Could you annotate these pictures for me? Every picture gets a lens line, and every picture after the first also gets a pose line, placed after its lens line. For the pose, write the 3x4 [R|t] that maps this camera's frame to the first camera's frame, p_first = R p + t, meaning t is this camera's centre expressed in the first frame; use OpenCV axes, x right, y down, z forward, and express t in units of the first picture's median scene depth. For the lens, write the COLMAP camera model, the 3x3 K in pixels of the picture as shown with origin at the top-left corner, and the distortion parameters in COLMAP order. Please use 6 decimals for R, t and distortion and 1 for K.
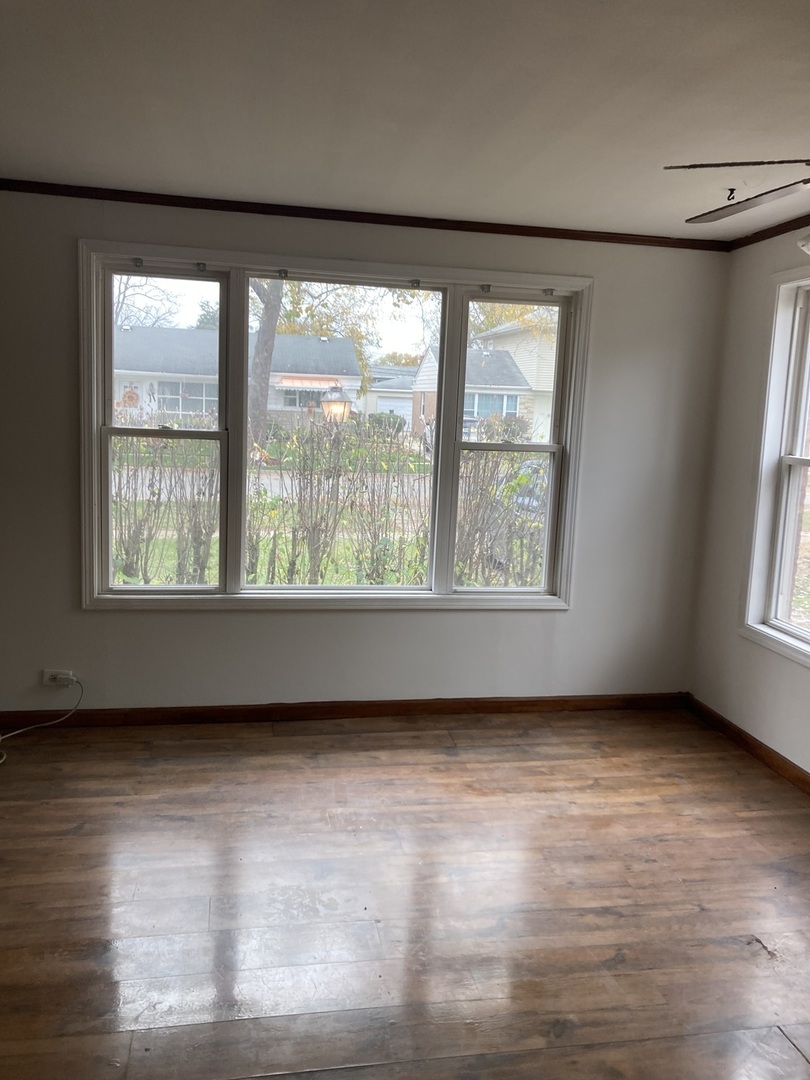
lens RADIAL K [[883.7, 0, 403.1], [0, 883.7, 538.8], [0, 0, 1]] dist [0.041472, -0.021997]
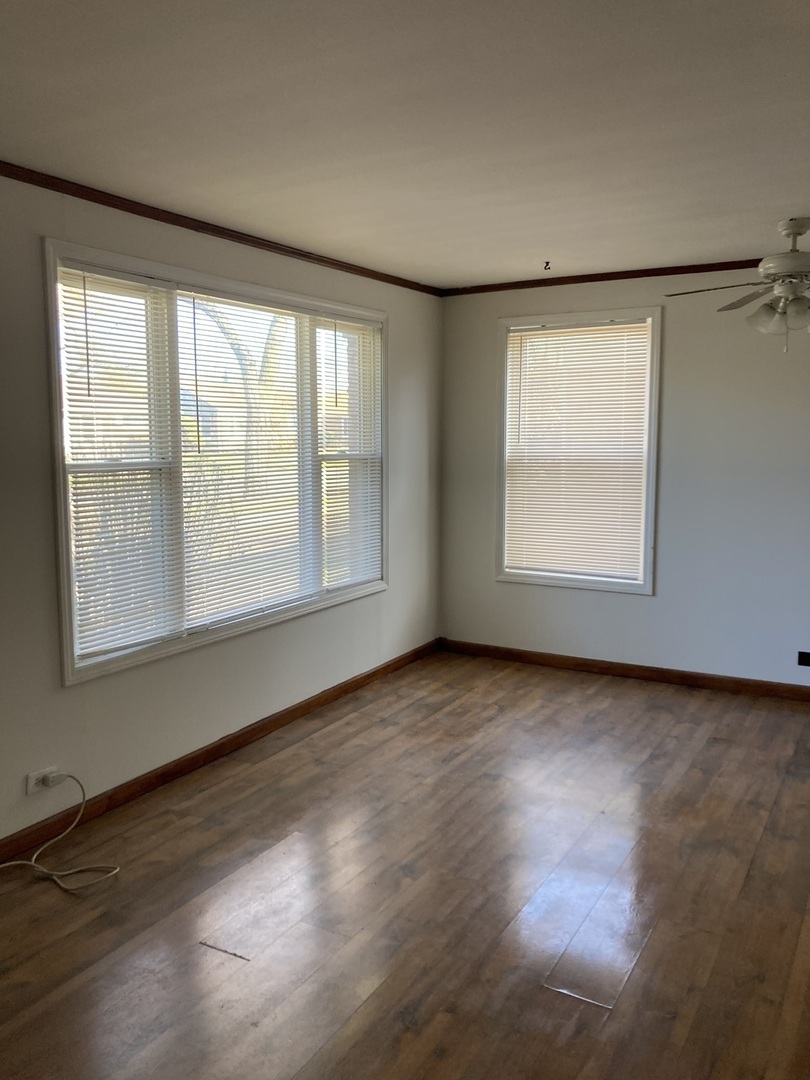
lens RADIAL K [[883.7, 0, 406.2], [0, 883.7, 537.4], [0, 0, 1]] dist [0.041472, -0.021997]
pose [[0.654973, -0.139436, 0.742677, -0.783930], [0.145305, 0.987726, 0.057297, -0.060904], [-0.741551, 0.070387, 0.667194, 0.216502]]
